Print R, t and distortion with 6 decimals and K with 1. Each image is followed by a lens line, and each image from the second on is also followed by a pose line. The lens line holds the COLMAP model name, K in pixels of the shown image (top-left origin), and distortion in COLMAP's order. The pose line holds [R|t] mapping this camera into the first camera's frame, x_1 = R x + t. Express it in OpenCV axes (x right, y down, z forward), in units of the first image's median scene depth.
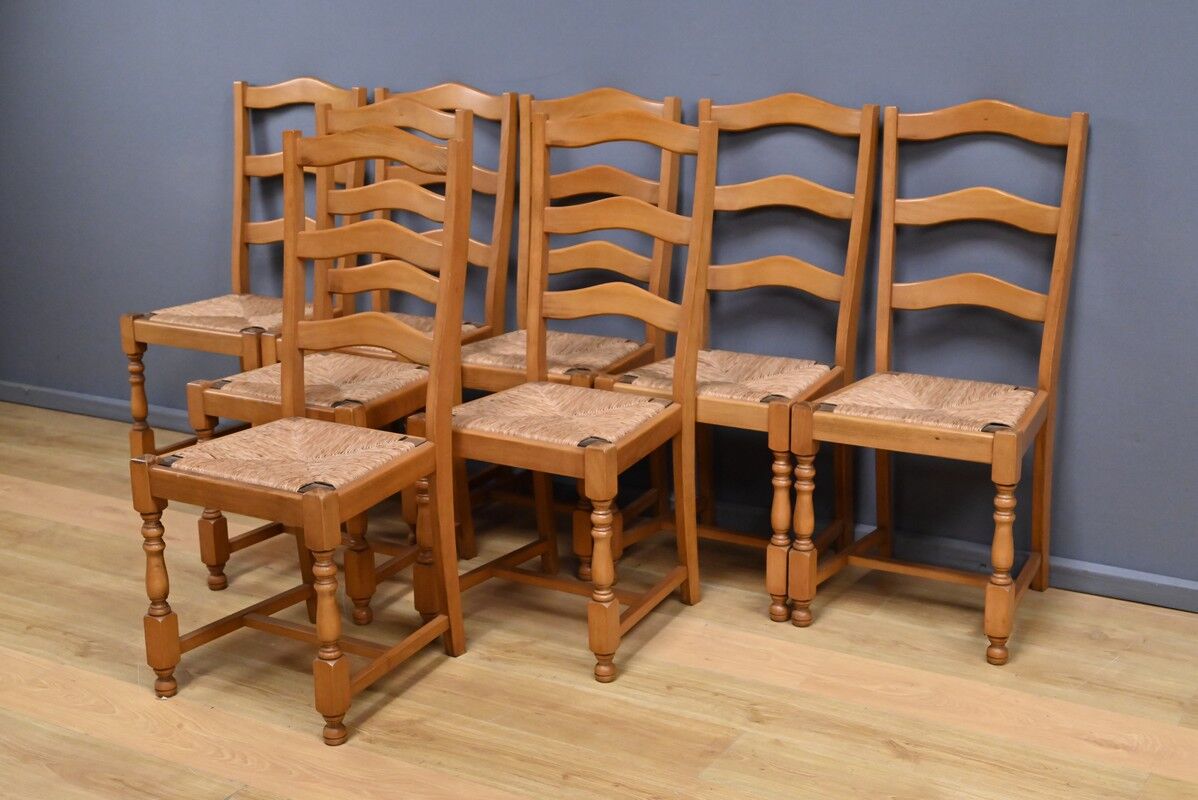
lens RADIAL K [[1729.7, 0, 599.0], [0, 1729.7, 400.0], [0, 0, 1]] dist [-0.004144, -0.021299]
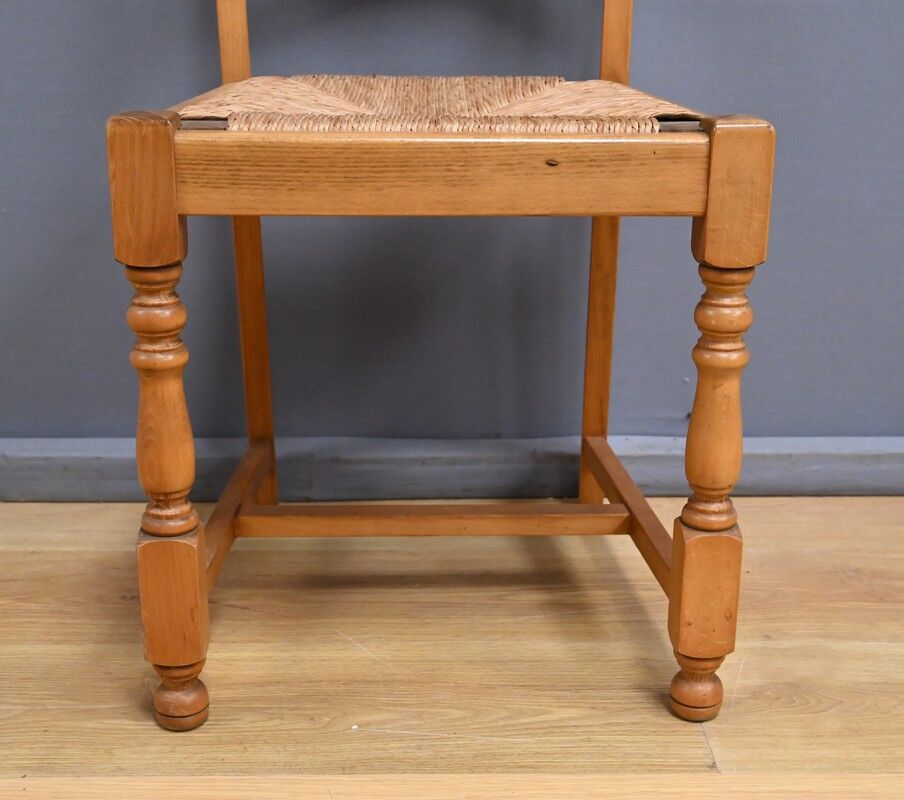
lens RADIAL K [[1385.6, 0, 456.0], [0, 1385.6, 415.6], [0, 0, 1]] dist [-0.013362, 0.031419]
pose [[0.850059, -0.153789, 0.503734, 0.024708], [0.117426, 0.987686, 0.103380, 0.038878], [-0.513430, -0.028728, 0.857651, 0.709878]]
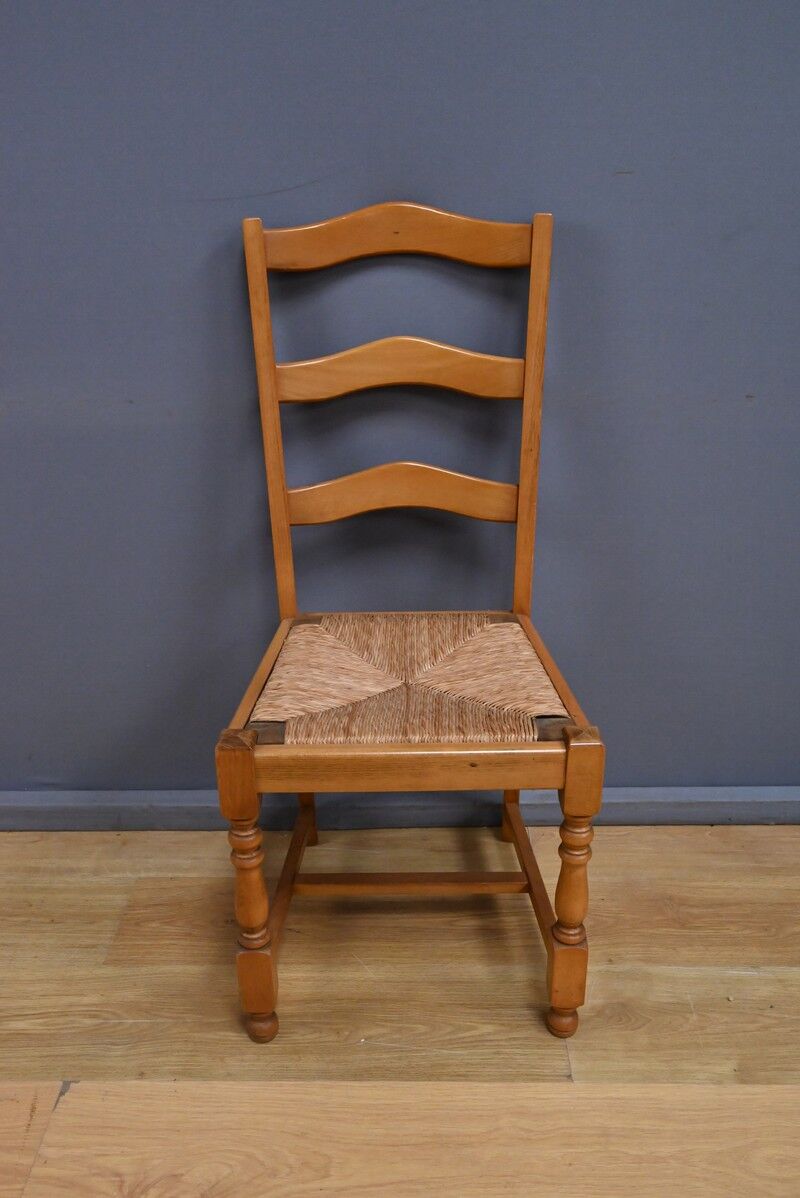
lens RADIAL K [[968.1, 0, 400.0], [0, 968.1, 599.0], [0, 0, 1]] dist [0.003575, -0.001446]
pose [[0.871081, -0.197695, 0.449594, 0.028680], [0.127190, 0.974984, 0.182291, -0.093646], [-0.474385, -0.101606, 0.874434, 0.668892]]
